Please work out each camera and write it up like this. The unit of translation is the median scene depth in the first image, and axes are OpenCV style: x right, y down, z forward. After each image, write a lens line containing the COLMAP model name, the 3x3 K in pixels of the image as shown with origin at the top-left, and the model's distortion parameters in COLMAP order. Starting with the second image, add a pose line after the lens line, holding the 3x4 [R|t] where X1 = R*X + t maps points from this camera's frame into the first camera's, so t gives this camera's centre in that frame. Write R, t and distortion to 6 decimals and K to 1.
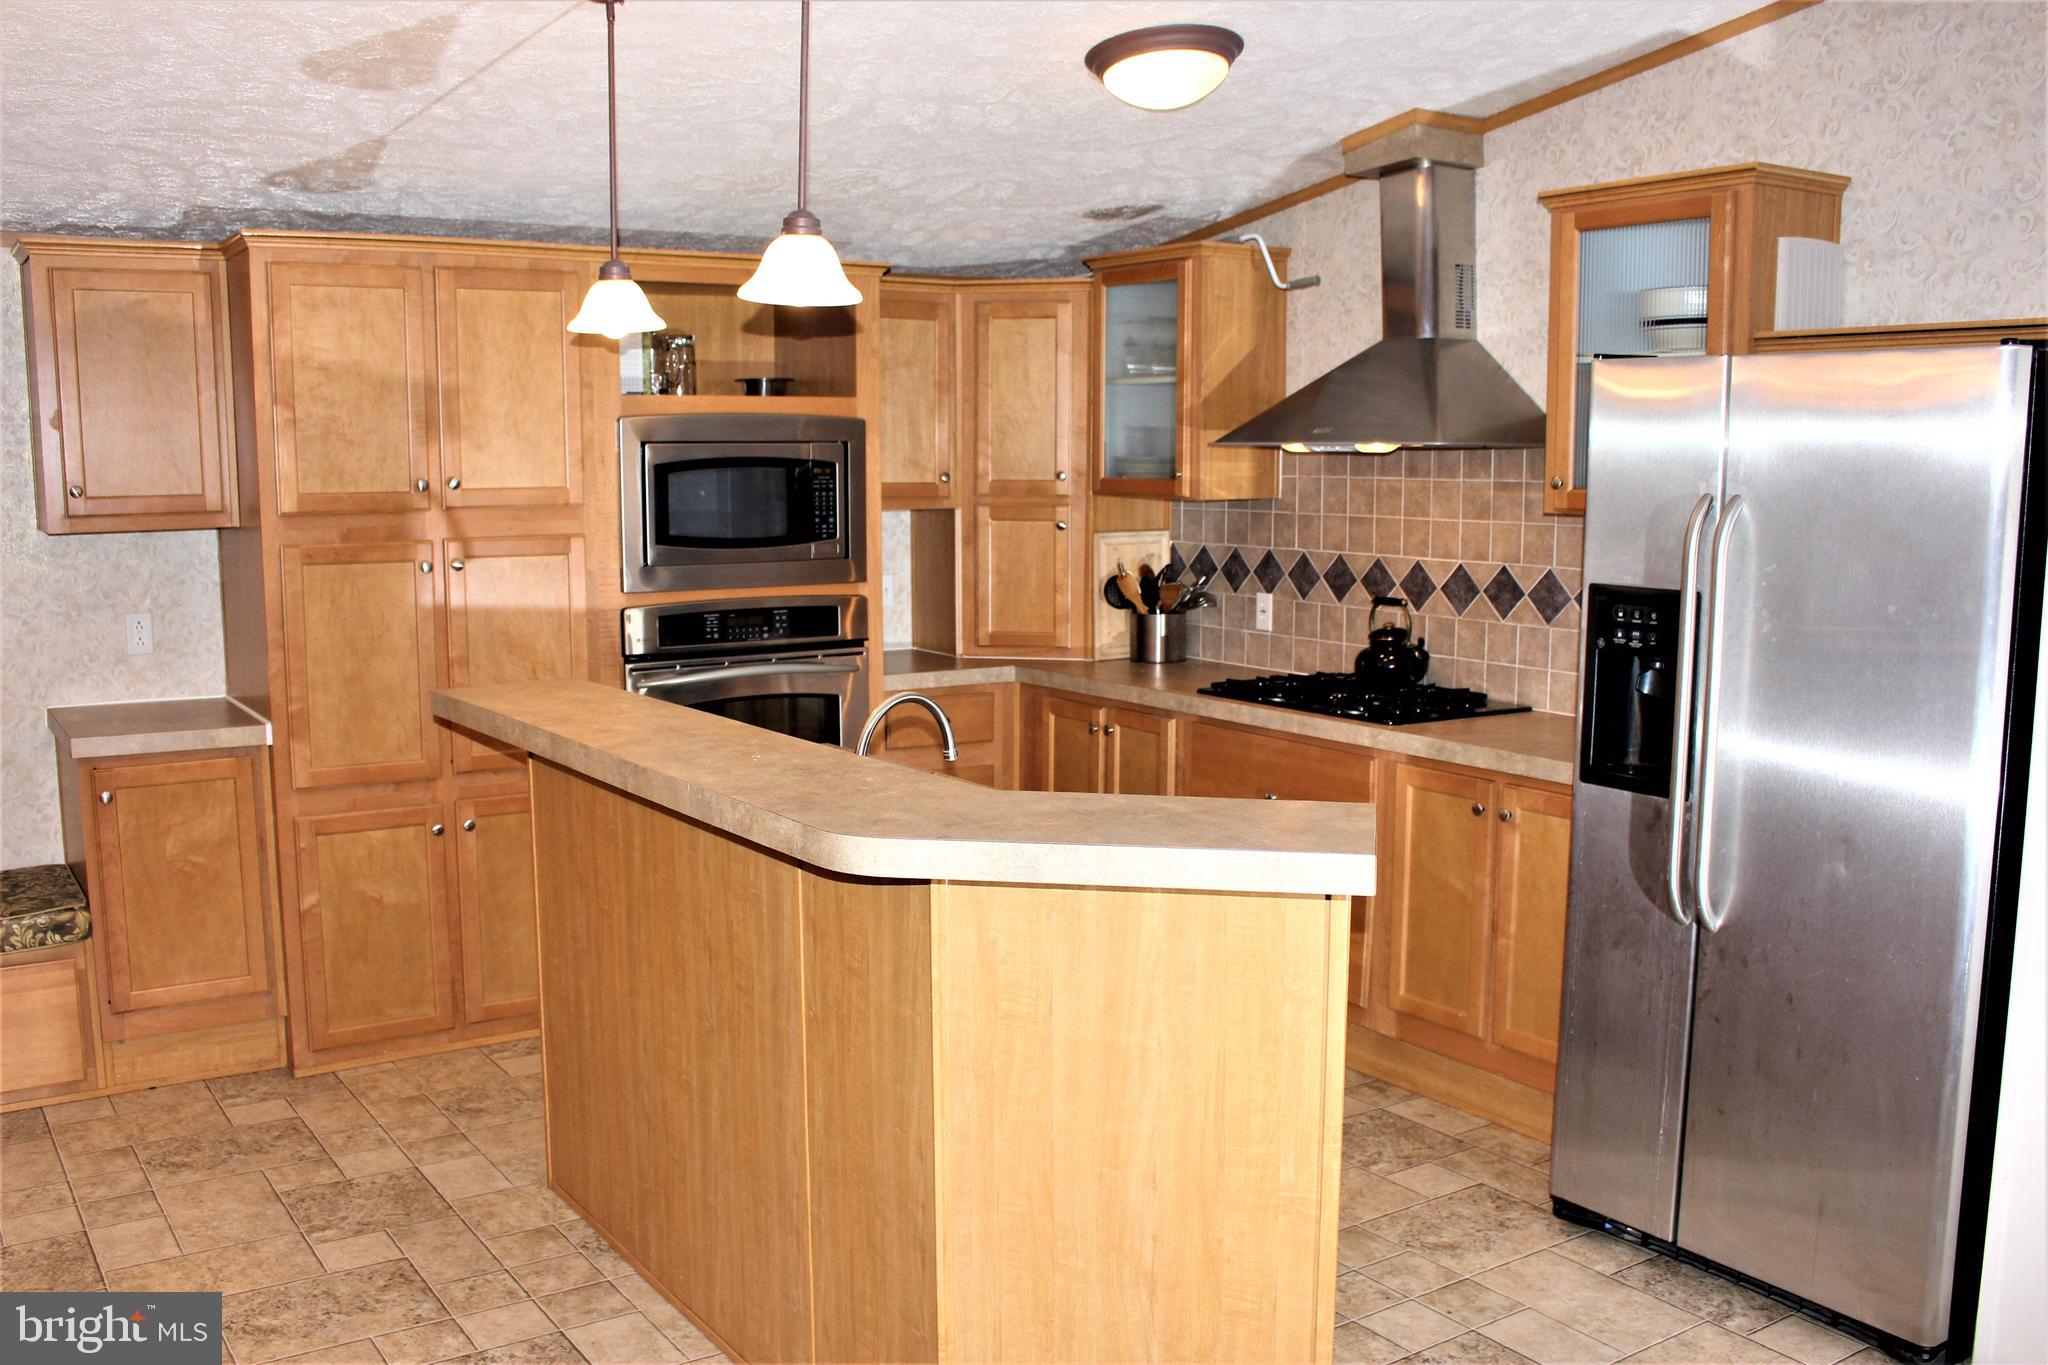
lens RADIAL K [[1808.3, 0, 1024.0], [0, 1808.3, 682.5], [0, 0, 1]] dist [-0.156638, 0.135586]
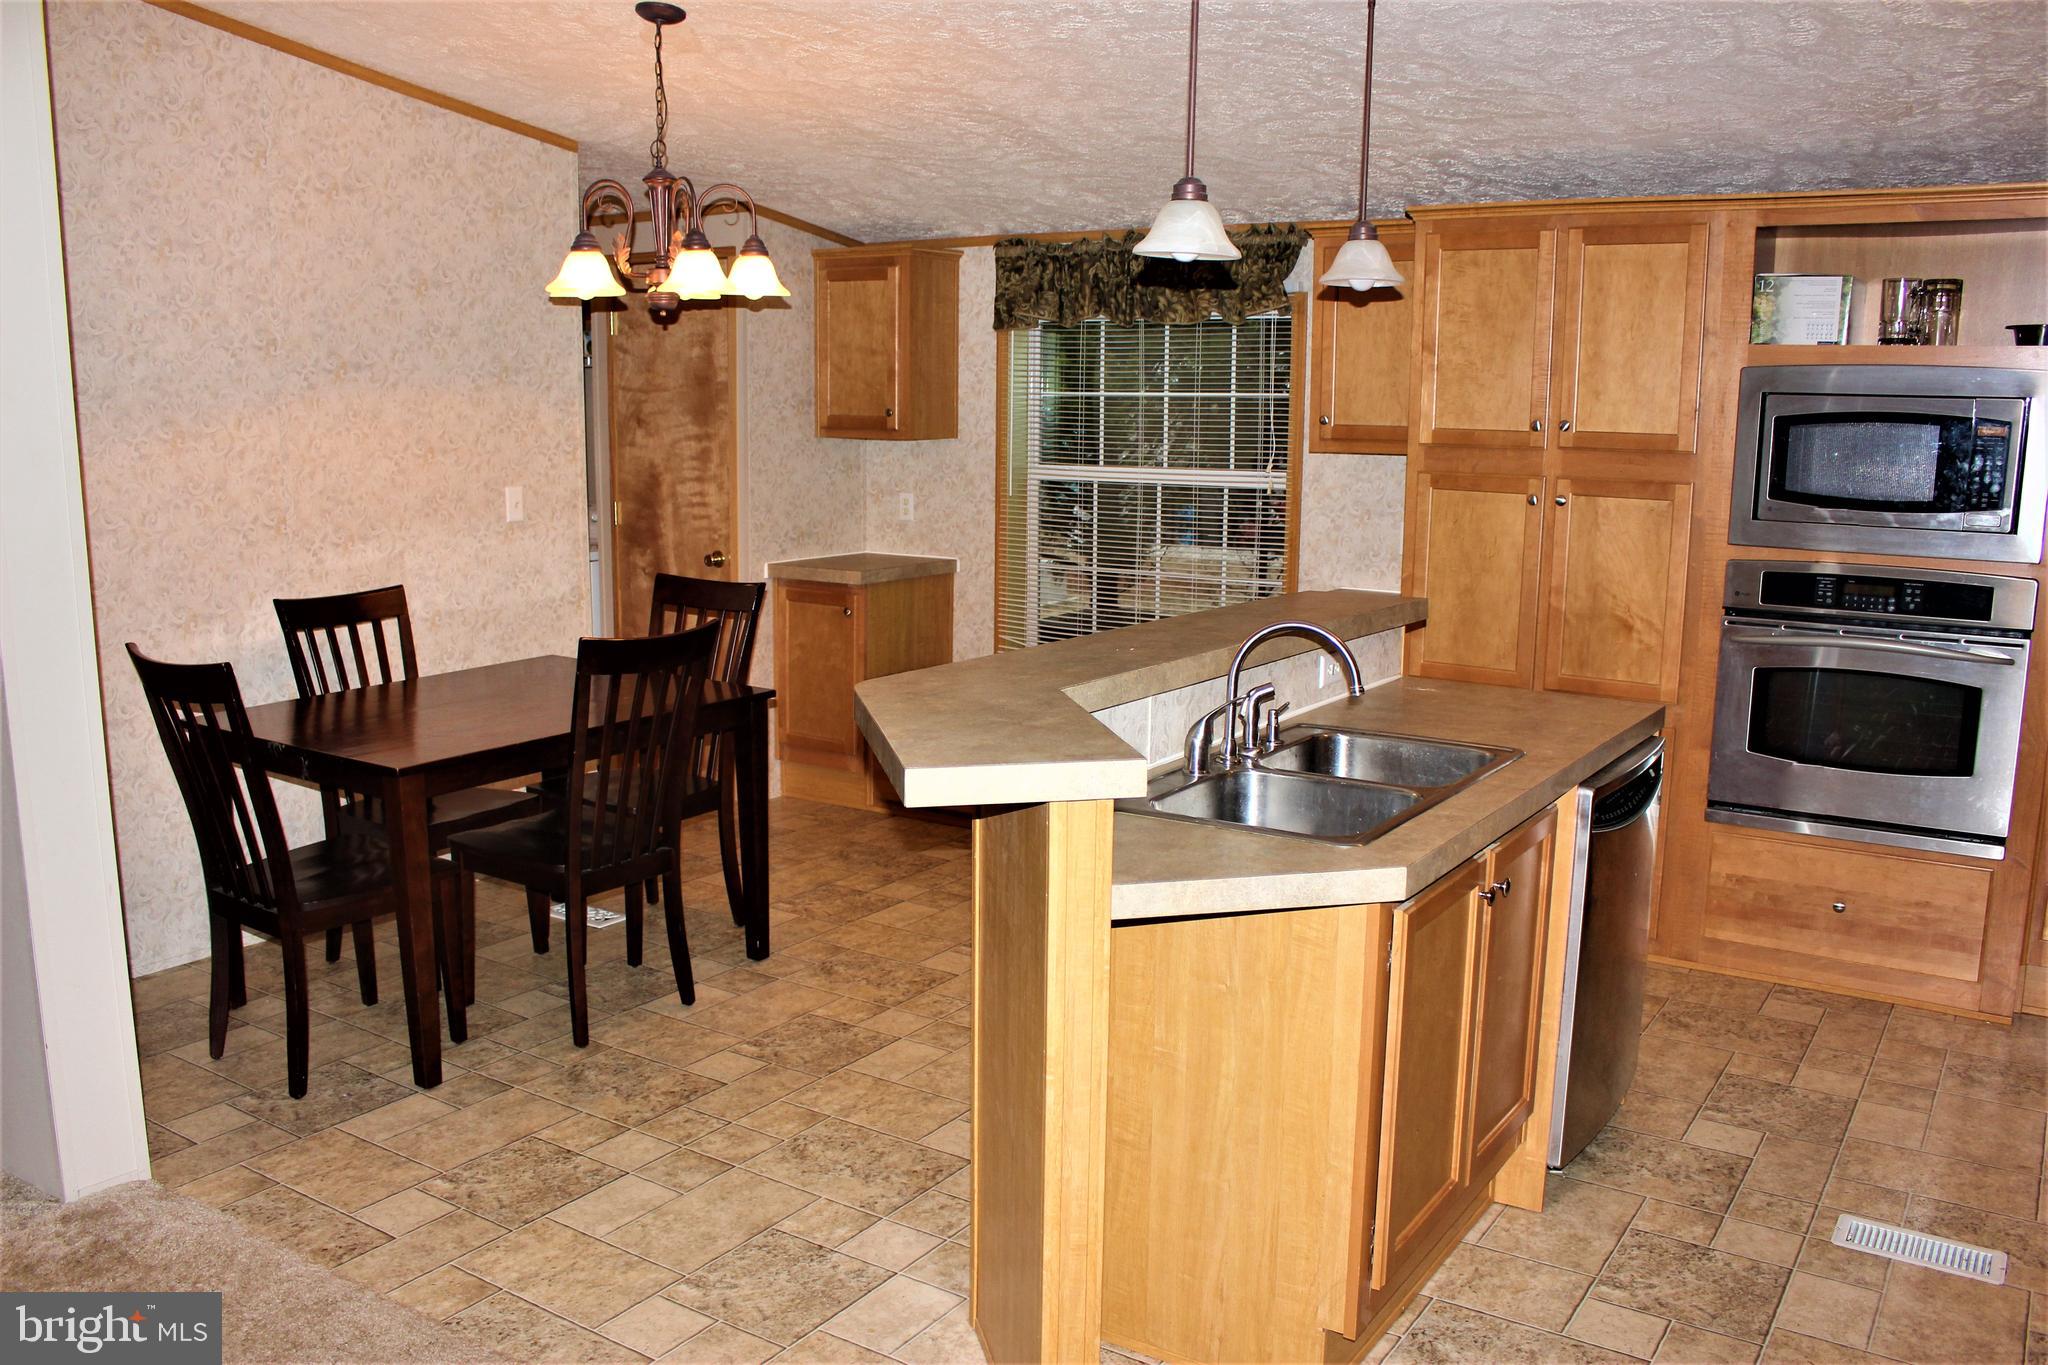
lens RADIAL K [[1708.6, 0, 1024.0], [0, 1708.6, 682.5], [0, 0, 1]] dist [-0.147008, 0.111098]
pose [[0.382998, 0.158837, -0.909991, 0.458116], [-0.126375, 0.984853, 0.118715, -0.032979], [0.915064, 0.069532, 0.397270, 0.264705]]
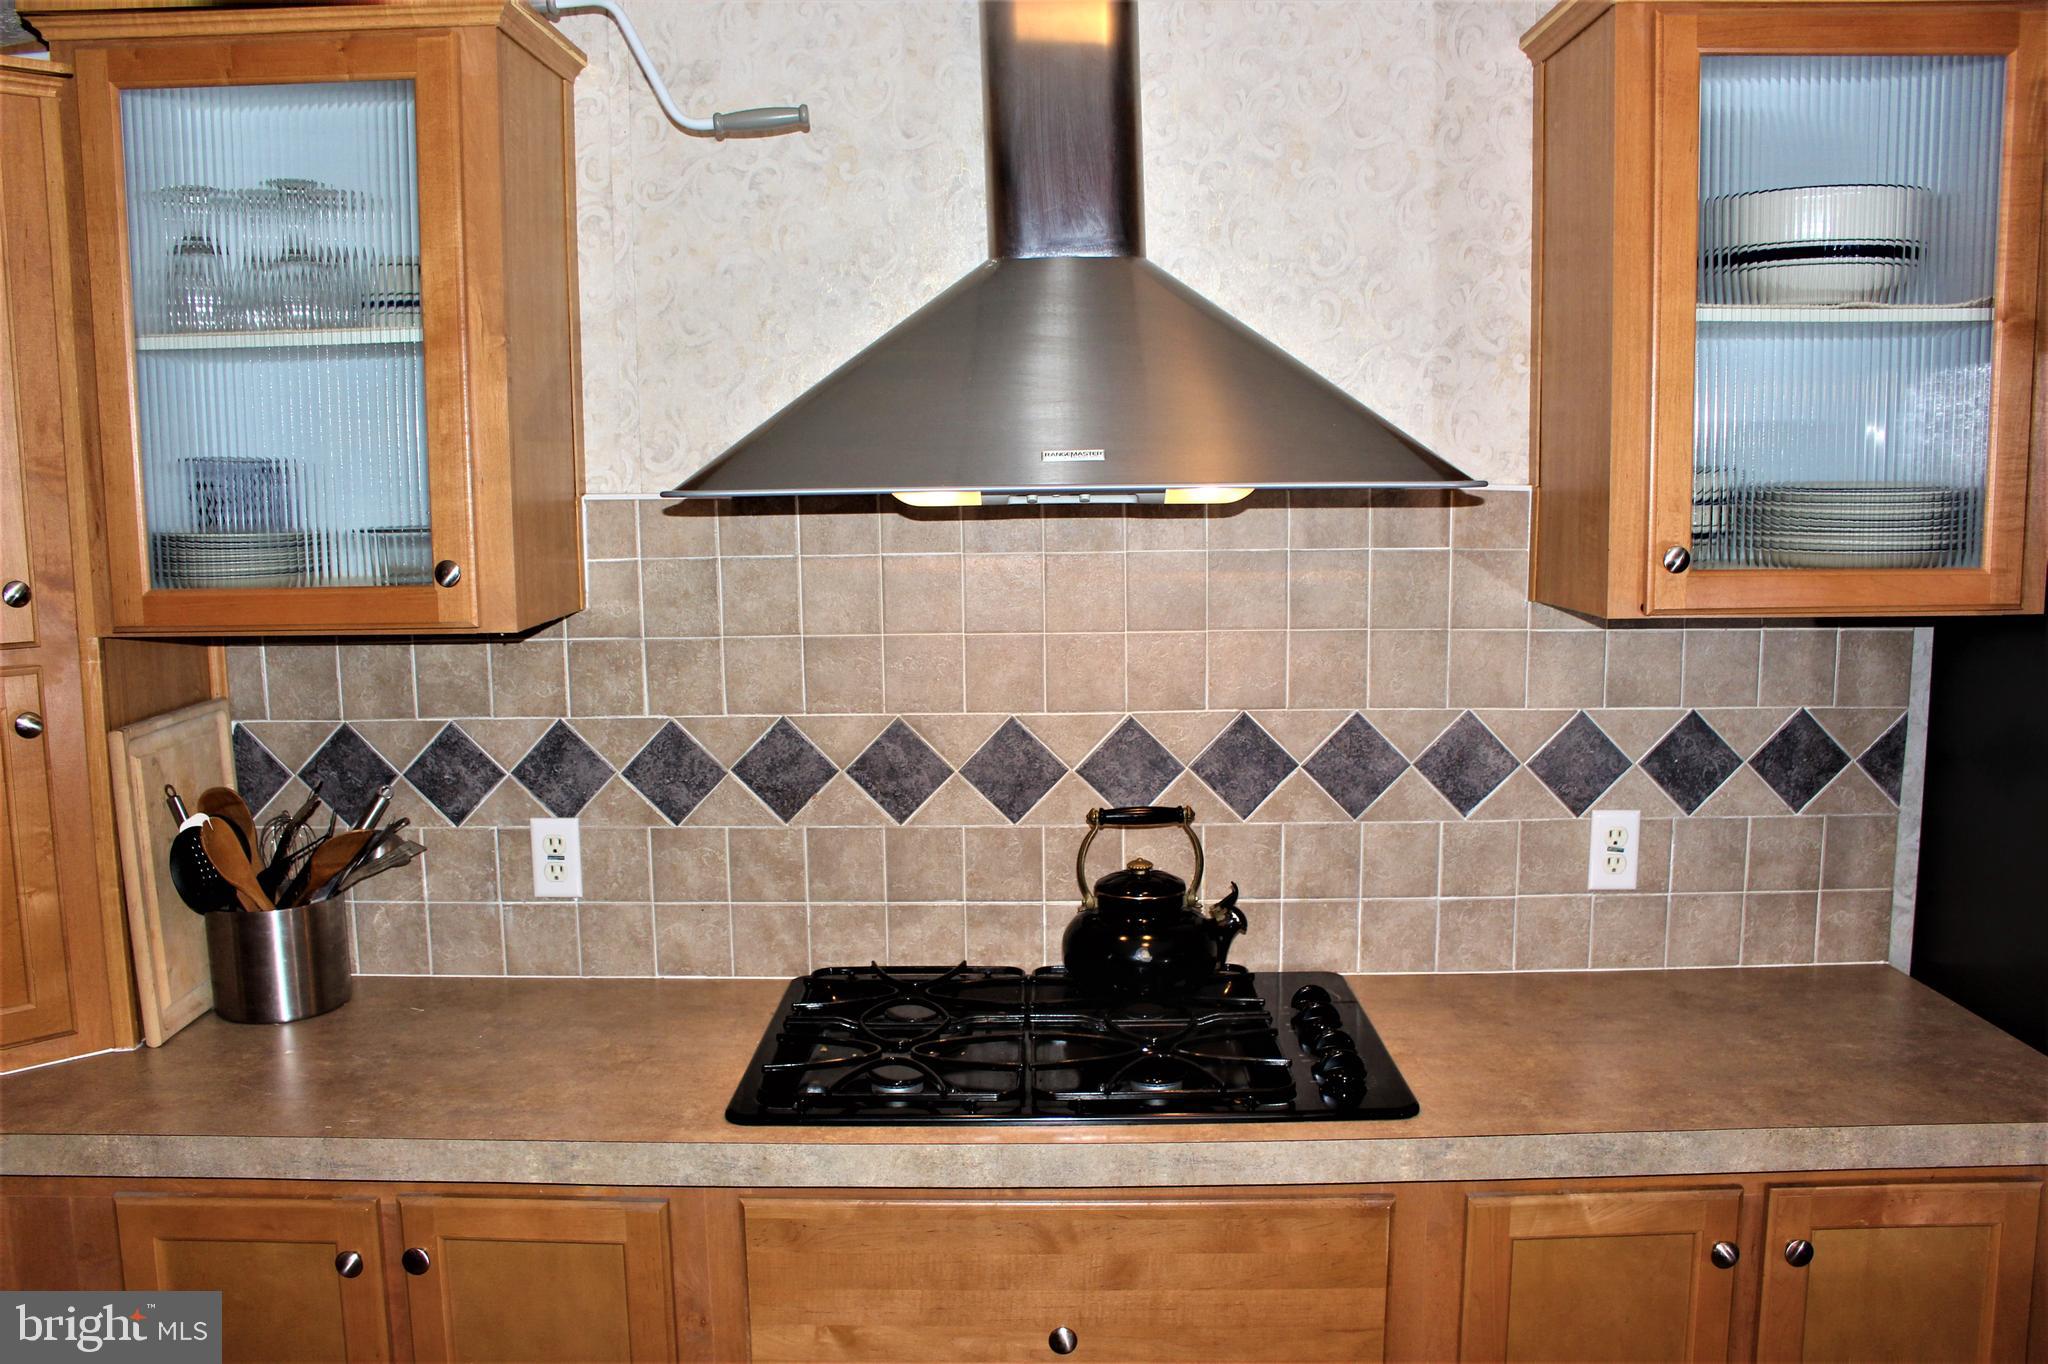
lens RADIAL K [[1750.8, 0, 1015.4], [0, 1750.8, 693.9], [0, 0, 1]] dist [-0.156422, 0.132403]
pose [[0.574696, -0.112648, 0.810577, -0.163531], [0.116777, 0.991633, 0.055015, -0.098839], [-0.809992, 0.063040, 0.583043, 0.702883]]
